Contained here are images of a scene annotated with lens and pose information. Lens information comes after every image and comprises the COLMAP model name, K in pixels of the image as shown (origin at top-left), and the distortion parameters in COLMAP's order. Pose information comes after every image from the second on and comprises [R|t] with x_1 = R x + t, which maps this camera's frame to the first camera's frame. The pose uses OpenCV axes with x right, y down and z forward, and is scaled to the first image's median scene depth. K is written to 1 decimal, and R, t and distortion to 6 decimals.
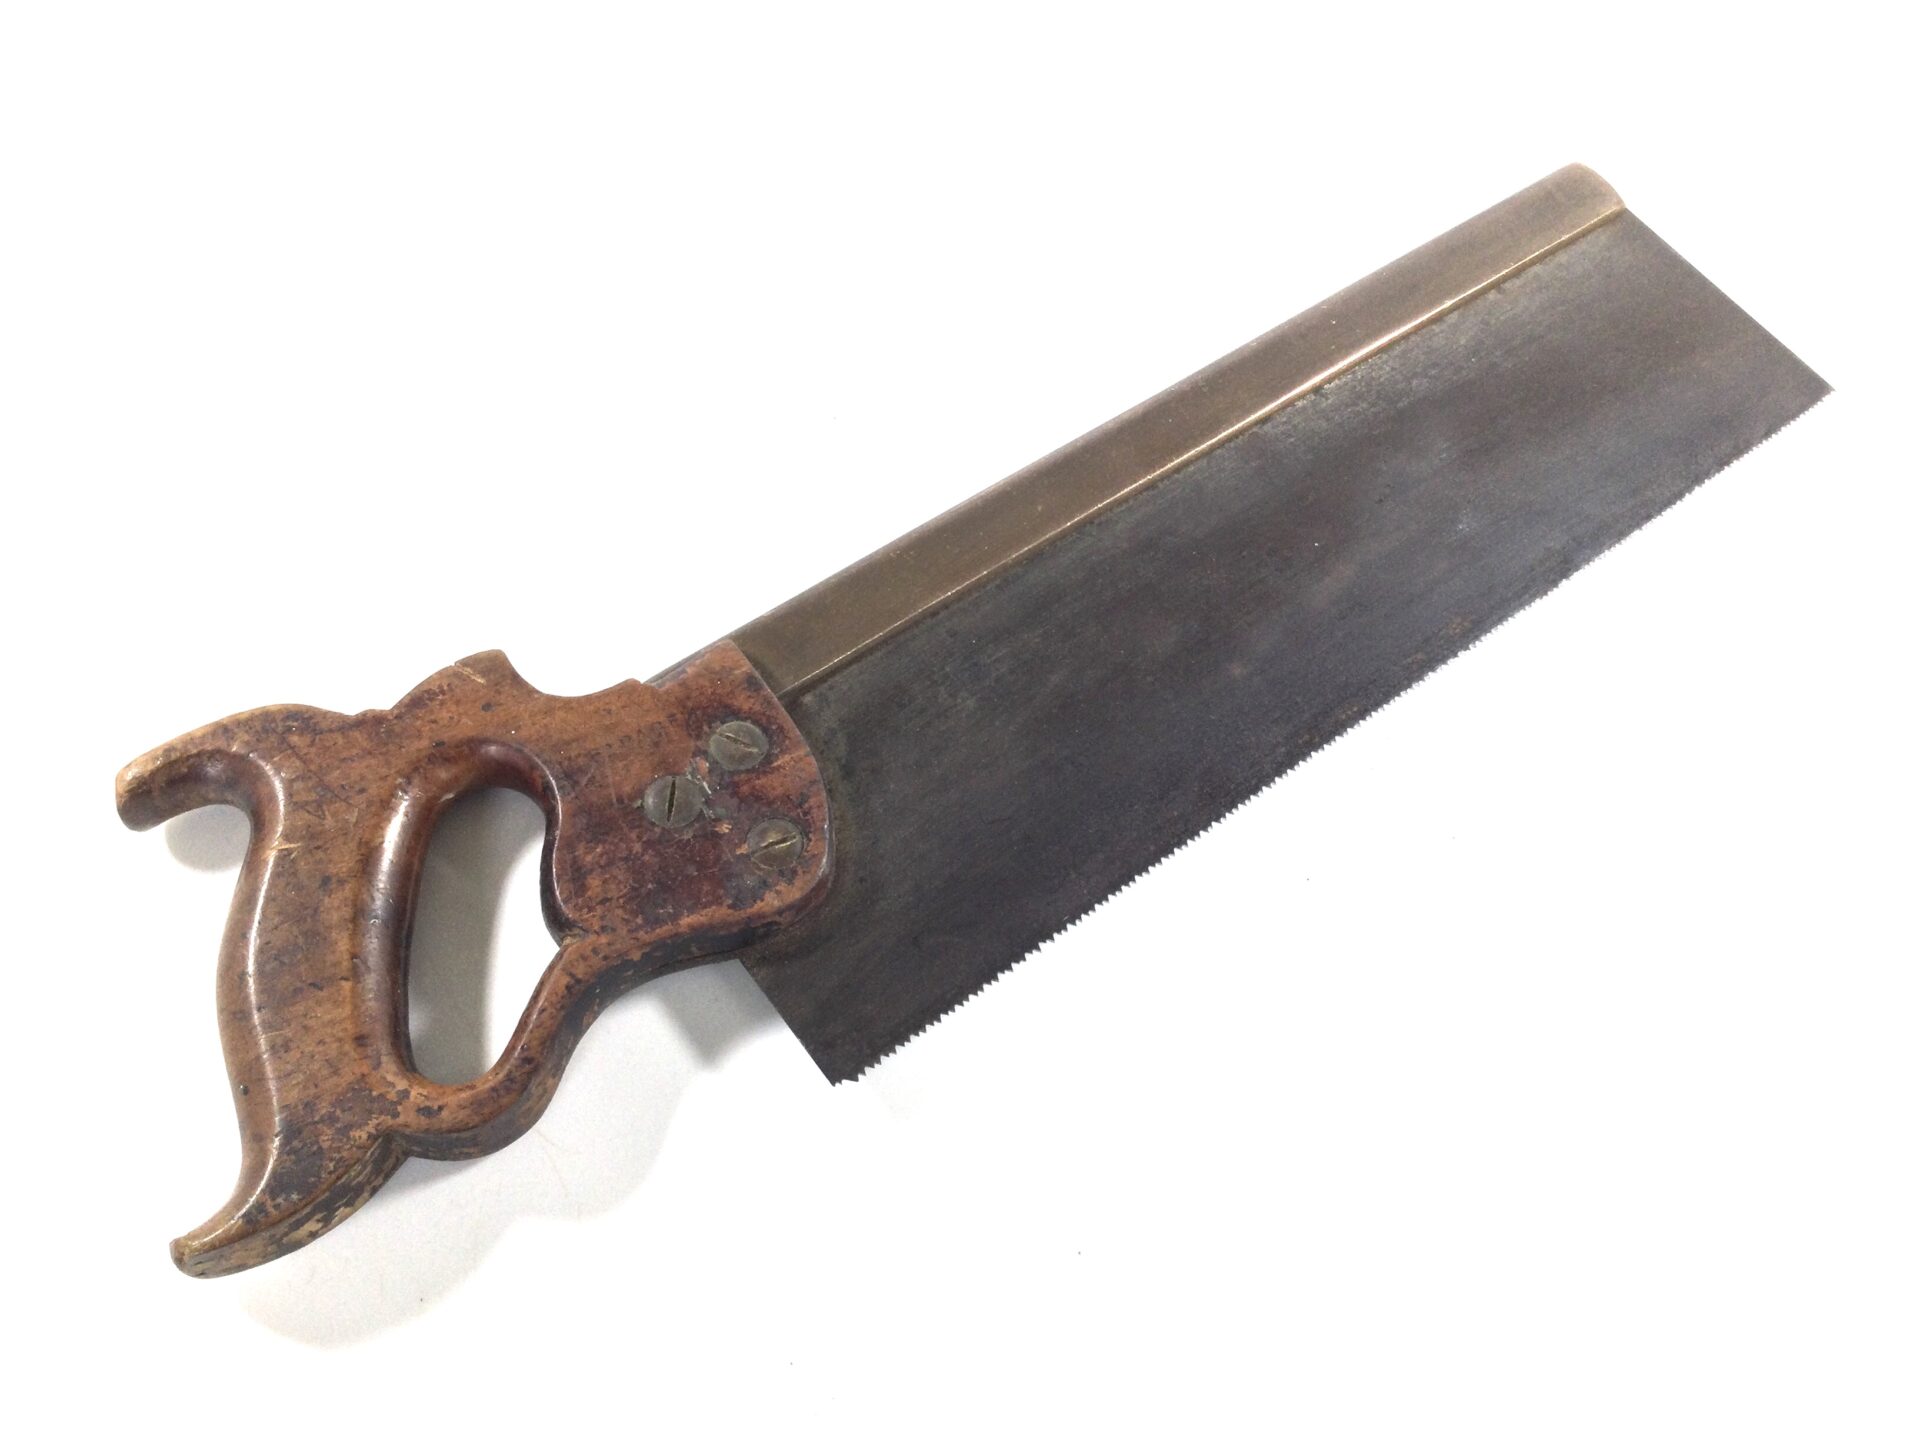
lens RADIAL K [[1681.0, 0, 971.2], [0, 1681.0, 719.9], [0, 0, 1]] dist [0.145434, -0.319184]
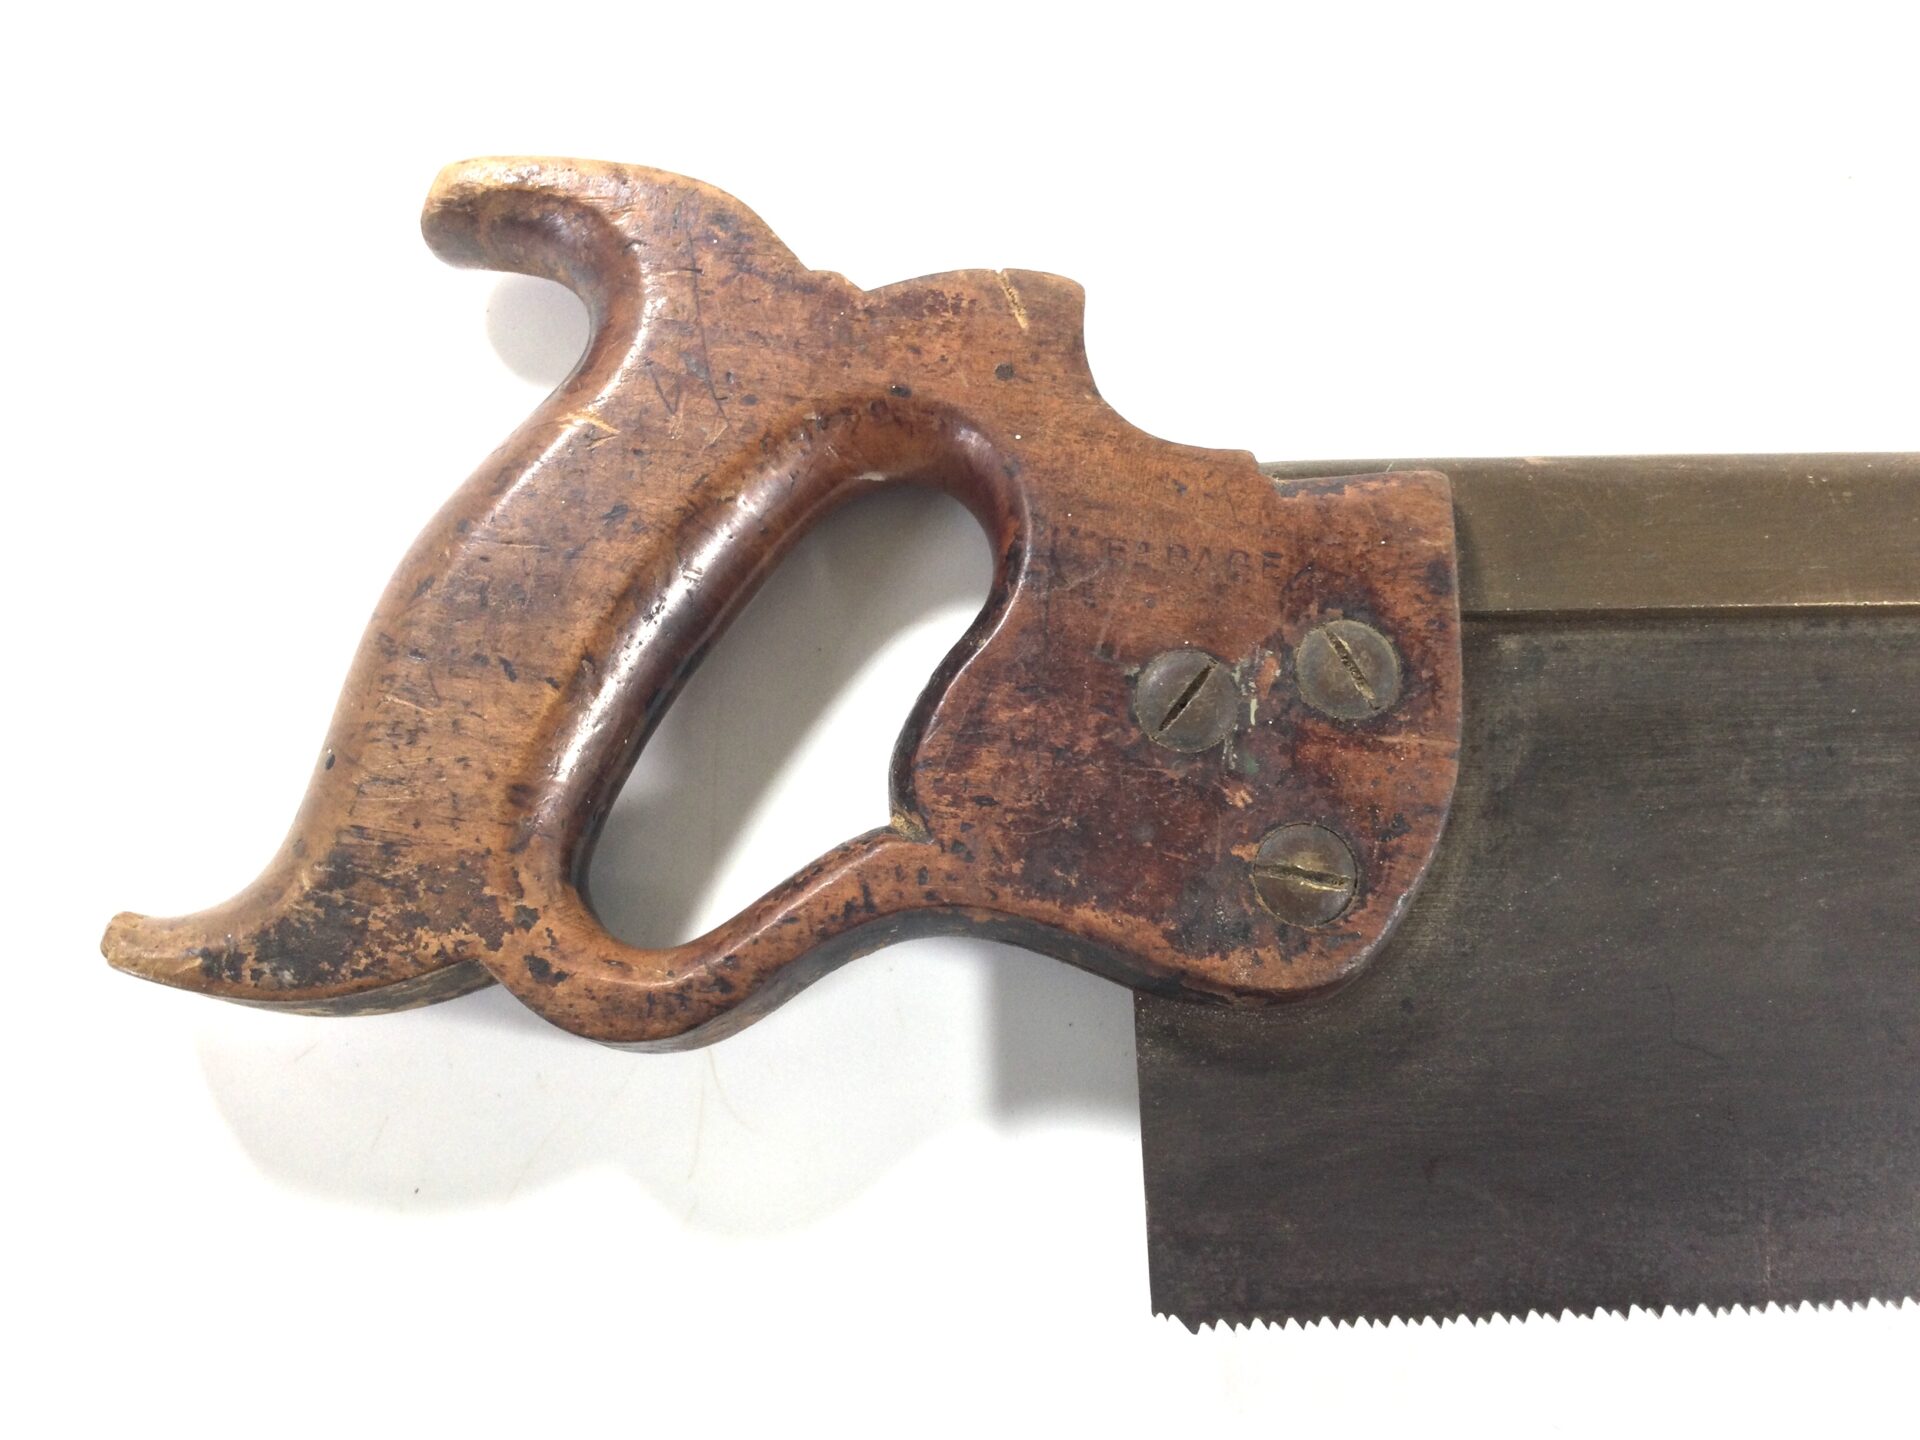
lens RADIAL K [[1681.0, 0, 971.2], [0, 1681.0, 719.9], [0, 0, 1]] dist [0.145434, -0.319184]
pose [[0.801121, 0.554038, -0.226378, -0.107040], [-0.489673, 0.824237, 0.284349, -0.067762], [0.344129, -0.116947, 0.931611, 0.474514]]
